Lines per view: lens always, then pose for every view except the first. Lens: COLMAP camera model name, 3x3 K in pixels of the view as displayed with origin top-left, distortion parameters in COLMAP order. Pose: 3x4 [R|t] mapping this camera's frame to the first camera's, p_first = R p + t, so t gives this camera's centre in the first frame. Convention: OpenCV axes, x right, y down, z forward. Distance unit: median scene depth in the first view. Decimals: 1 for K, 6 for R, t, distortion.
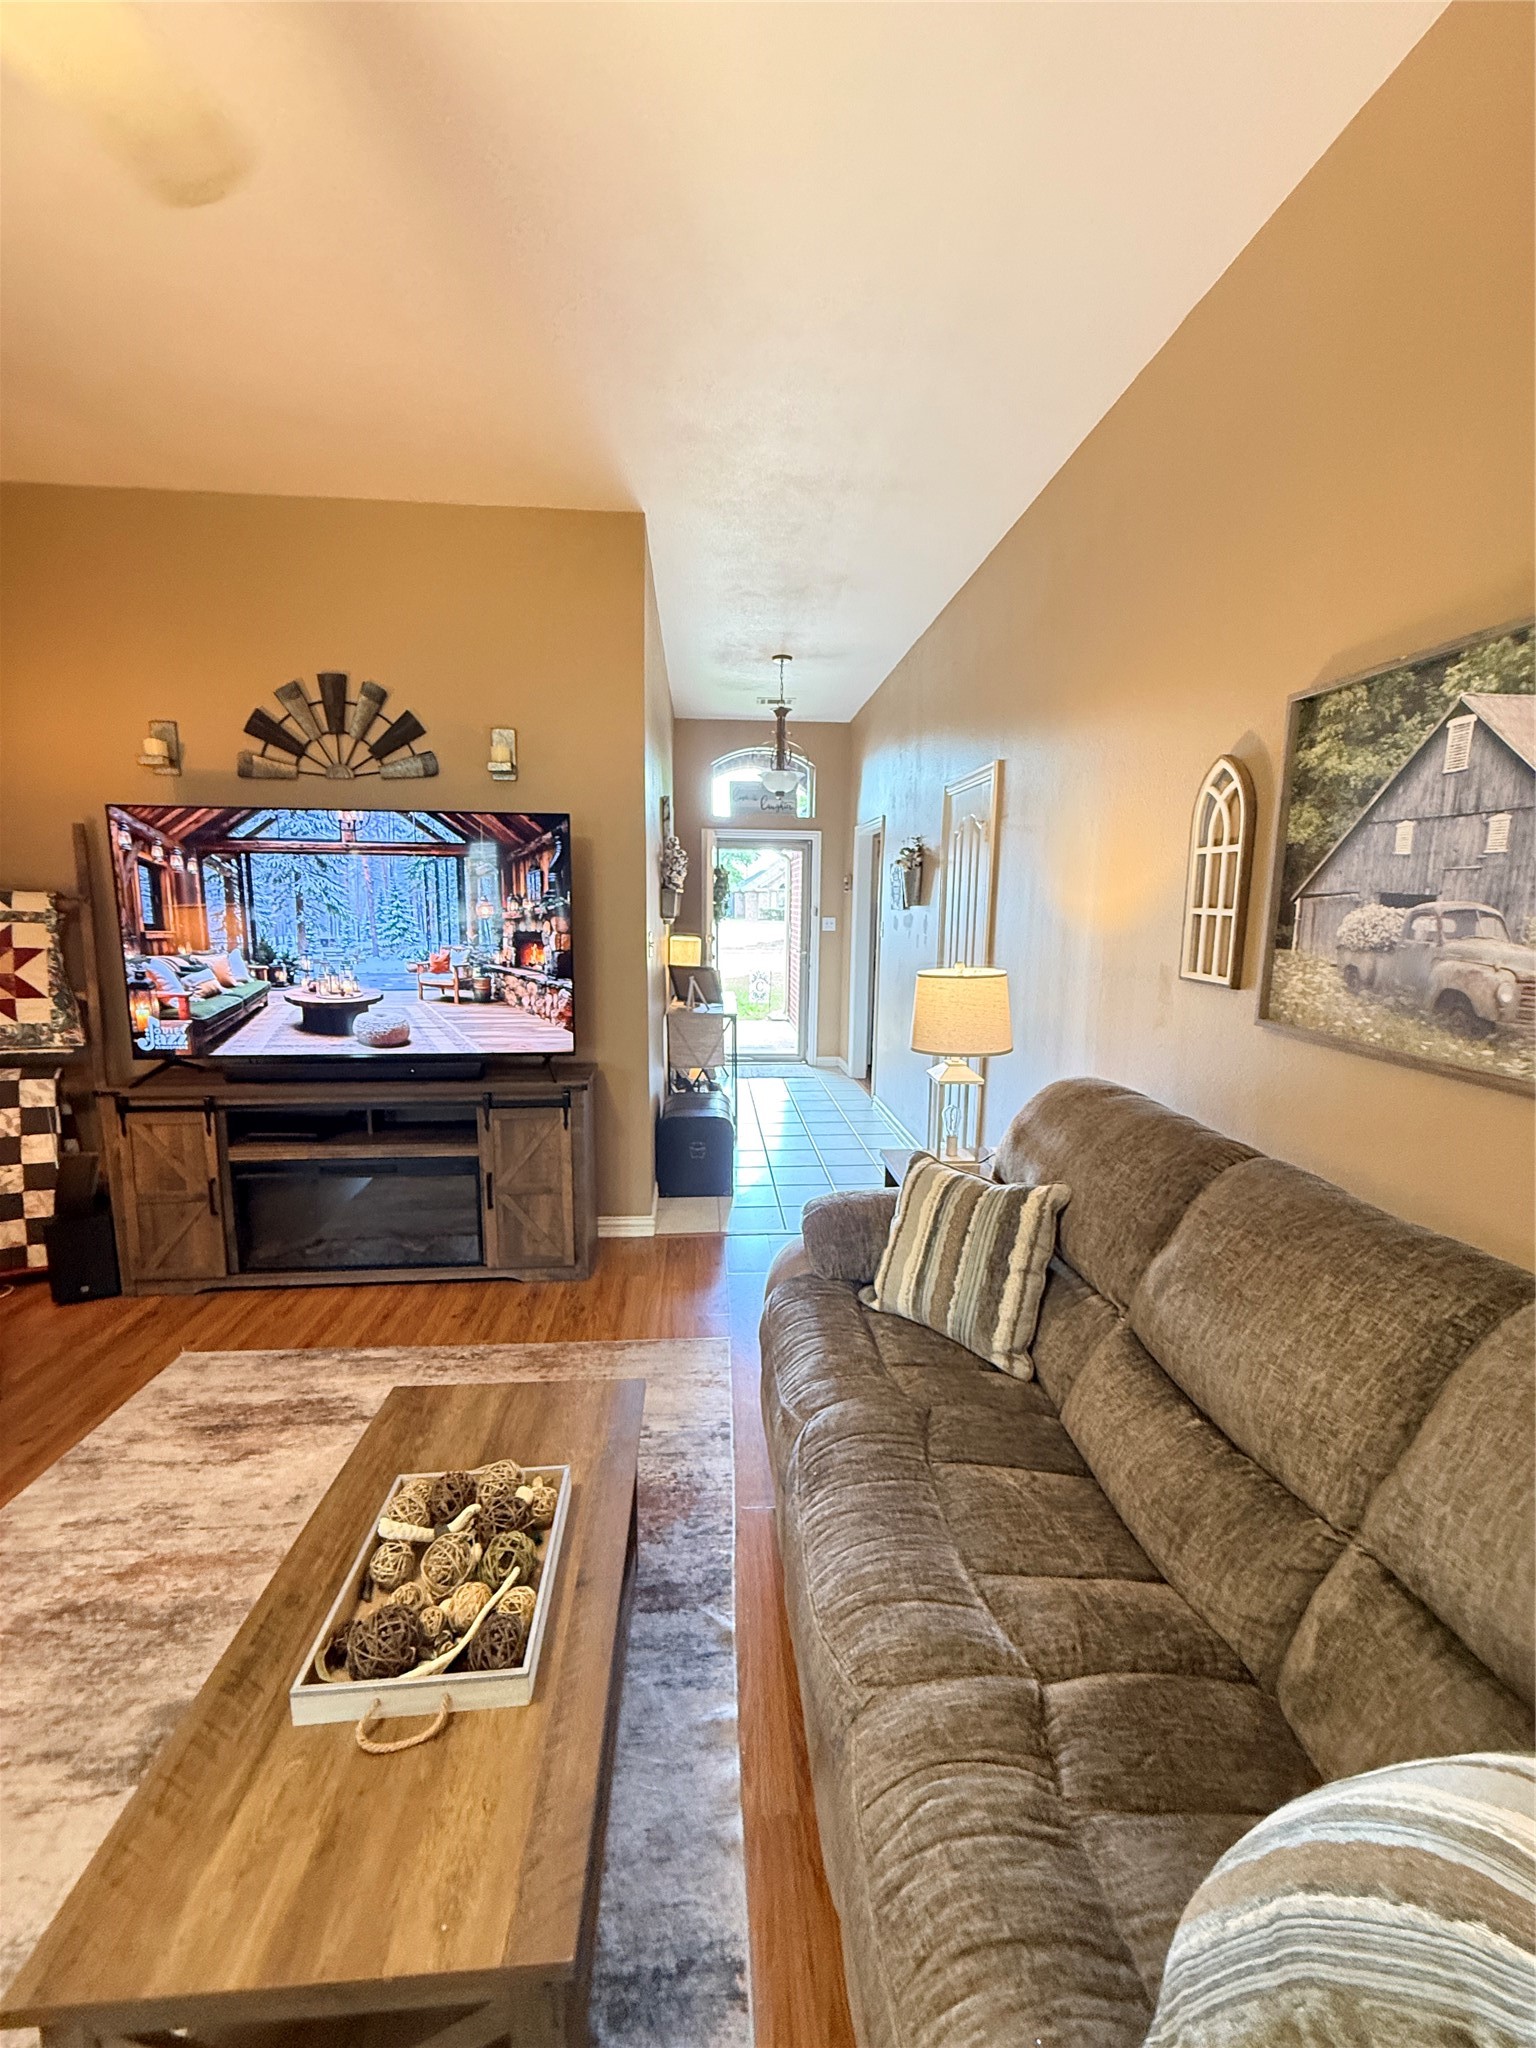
lens RADIAL K [[814.2, 0, 765.2], [0, 814.2, 1017.5], [0, 0, 1]] dist [0.002915, 0.000170]
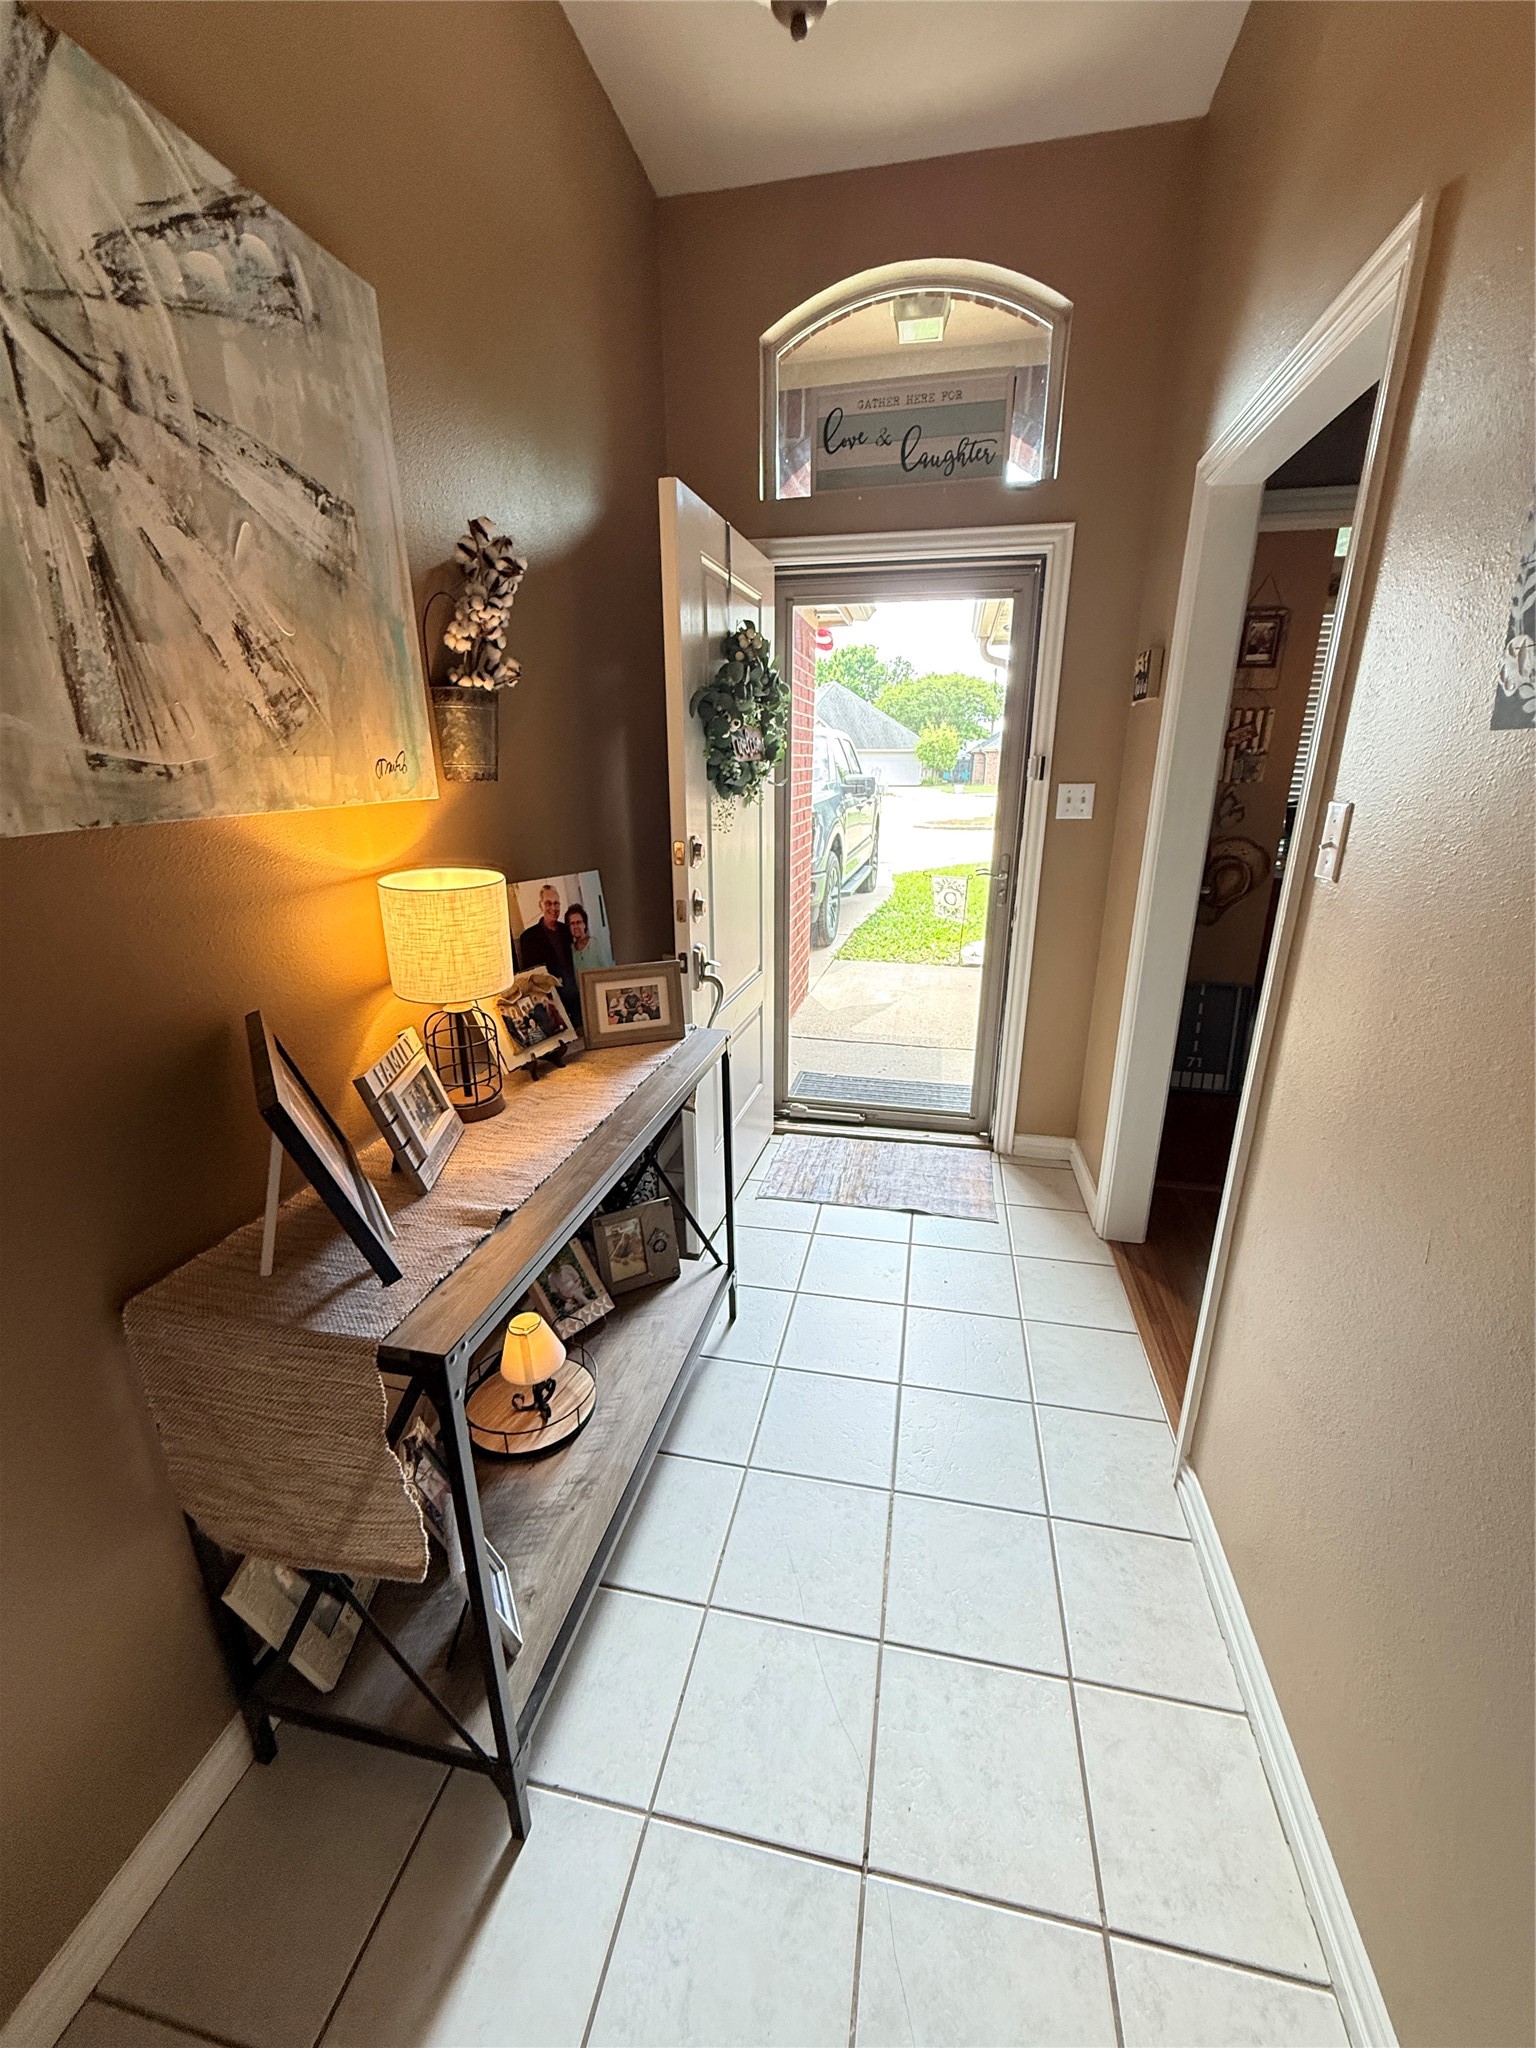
lens RADIAL K [[814.2, 0, 768.1], [0, 814.2, 1023.7], [0, 0, 1]] dist [0.002915, 0.000170]
pose [[0.961637, 0.067836, -0.265804, 0.057003], [-0.022248, 0.985036, 0.170904, -0.086839], [0.273420, -0.158435, 0.948757, 0.687201]]
